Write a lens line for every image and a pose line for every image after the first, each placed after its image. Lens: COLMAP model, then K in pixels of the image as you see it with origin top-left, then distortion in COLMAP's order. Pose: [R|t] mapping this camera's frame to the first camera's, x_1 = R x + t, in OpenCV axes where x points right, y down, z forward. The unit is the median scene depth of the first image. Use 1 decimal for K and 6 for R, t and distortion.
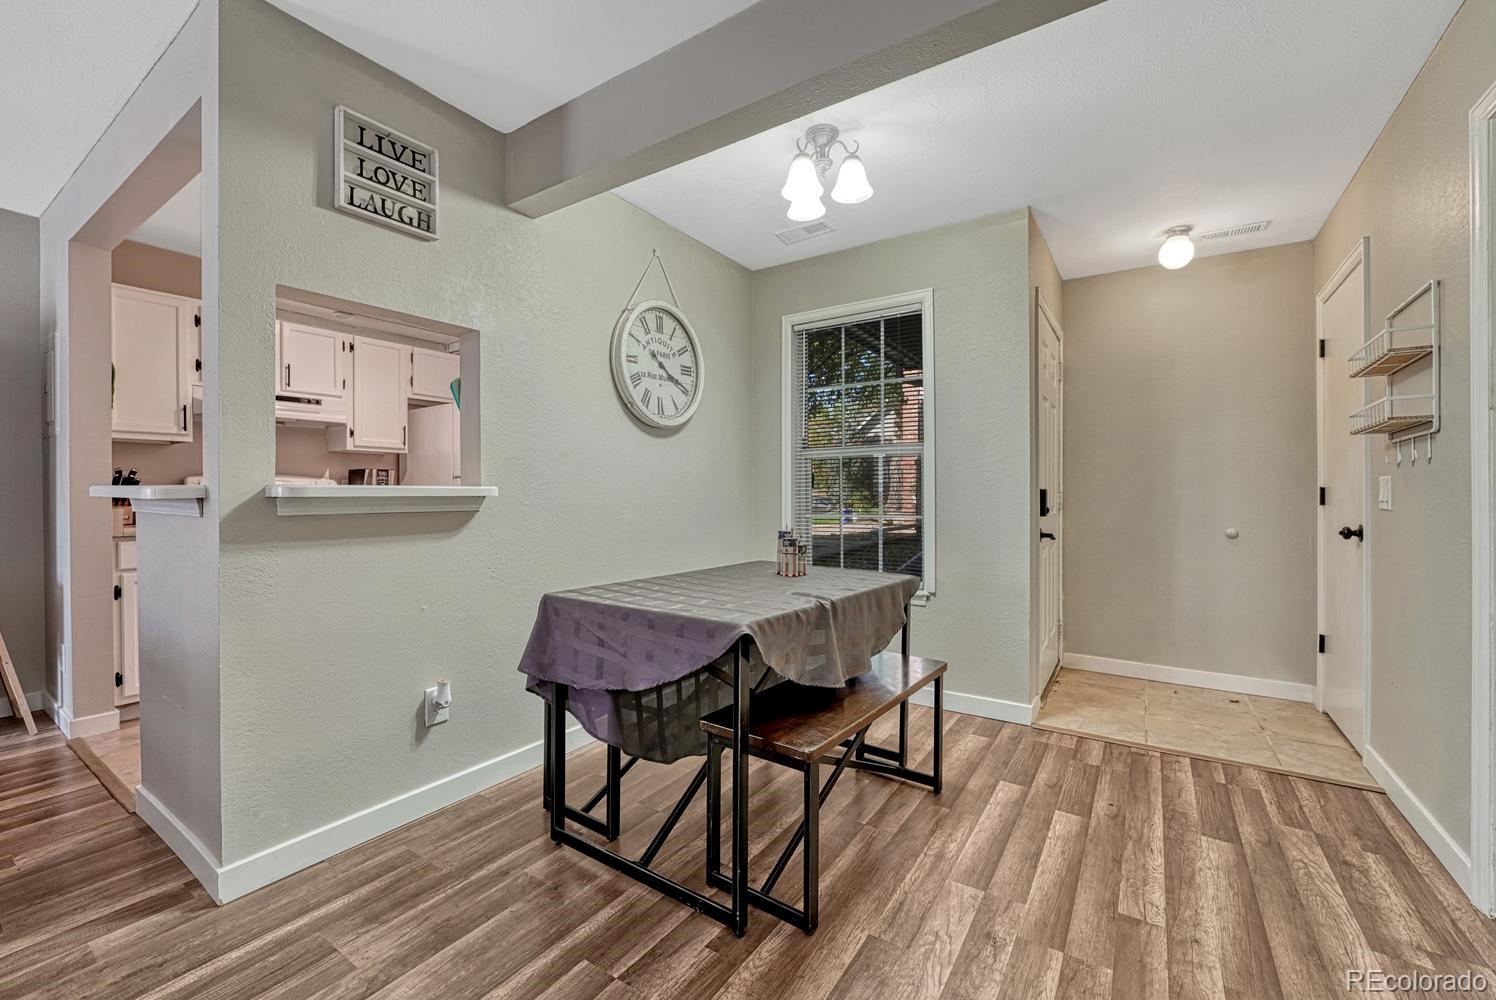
lens RADIAL K [[612.8, 0, 752.1], [0, 612.8, 495.4], [0, 0, 1]] dist [-0.006945, 0.000128]
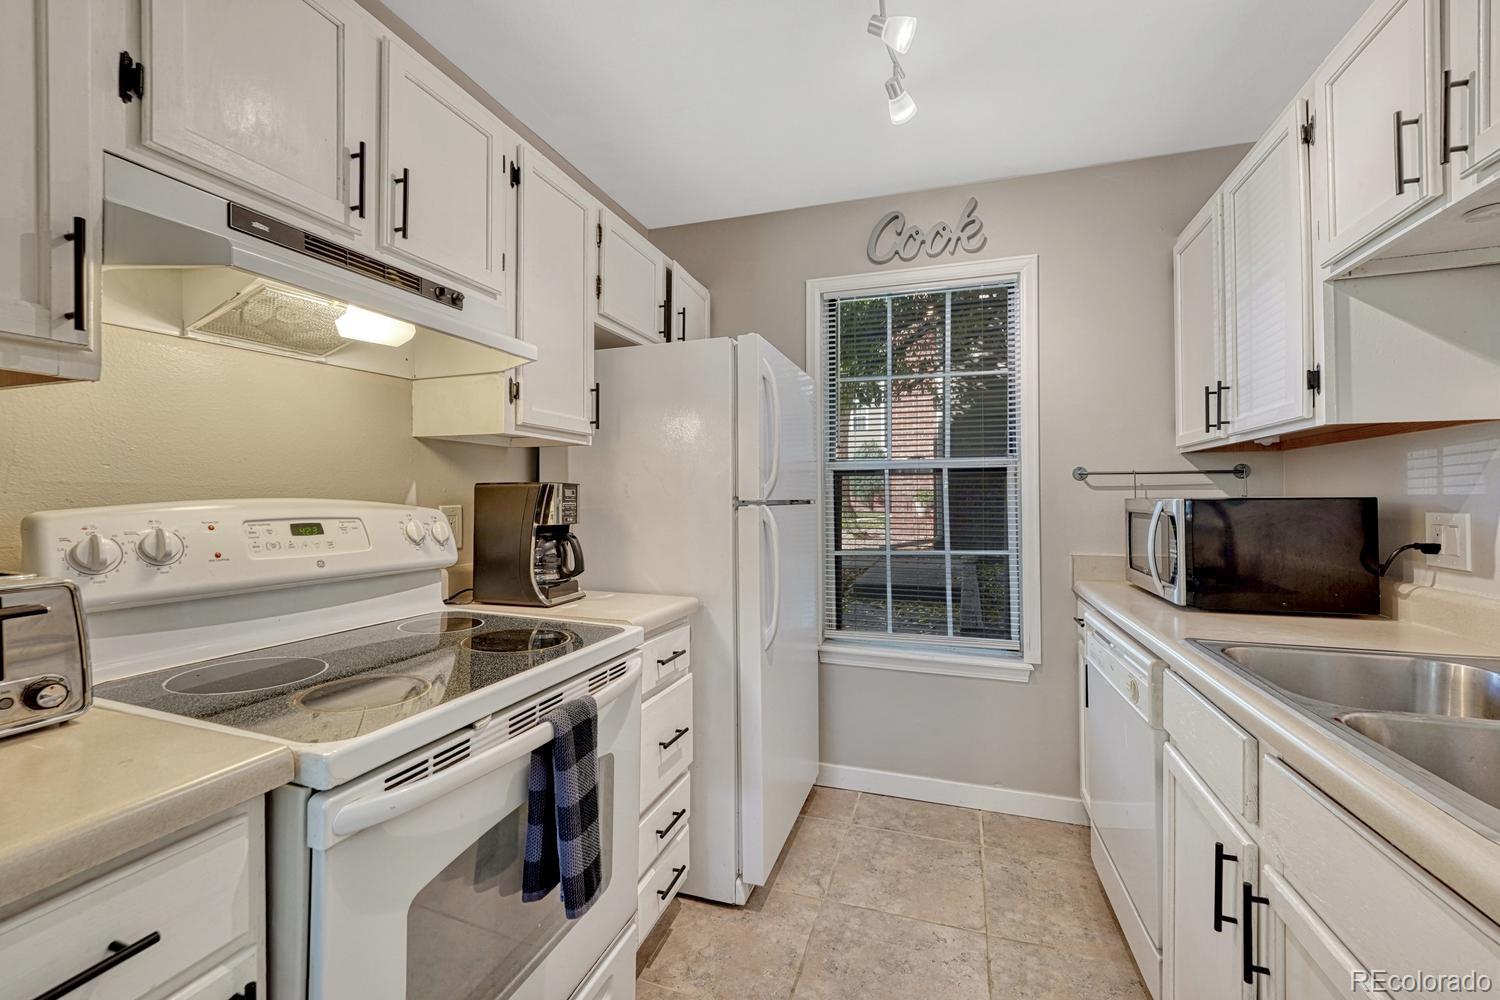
lens RADIAL K [[633.8, 0, 725.1], [0, 633.8, 483.0], [0, 0, 1]] dist [0.000108, 0.000361]
pose [[0.974734, 0.006036, 0.223288, -0.591153], [-0.000816, 0.999724, -0.023466, -0.033118], [-0.223368, 0.022690, 0.974470, 0.564113]]
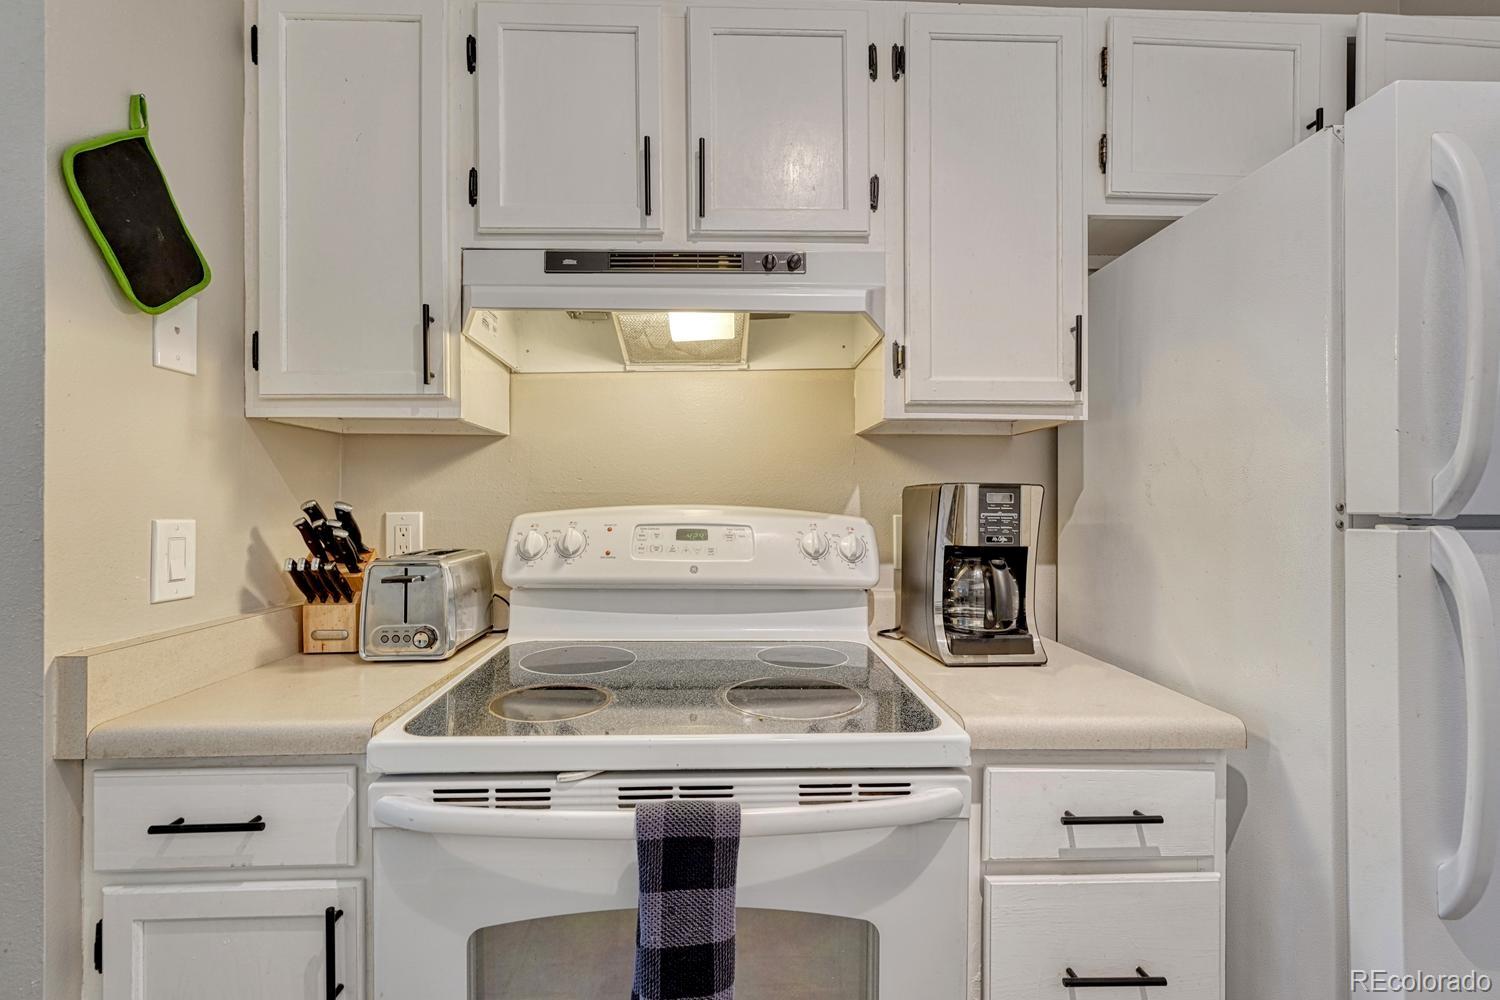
lens RADIAL K [[673.4, 0, 750.0], [0, 673.4, 500.0], [0, 0, 1]] dist [0.001701, 0.000359]
pose [[0.577172, -0.002757, -0.816618, -0.425809], [-0.004212, 0.999971, -0.006354, -0.033205], [0.816612, 0.007107, 0.577144, 0.740220]]
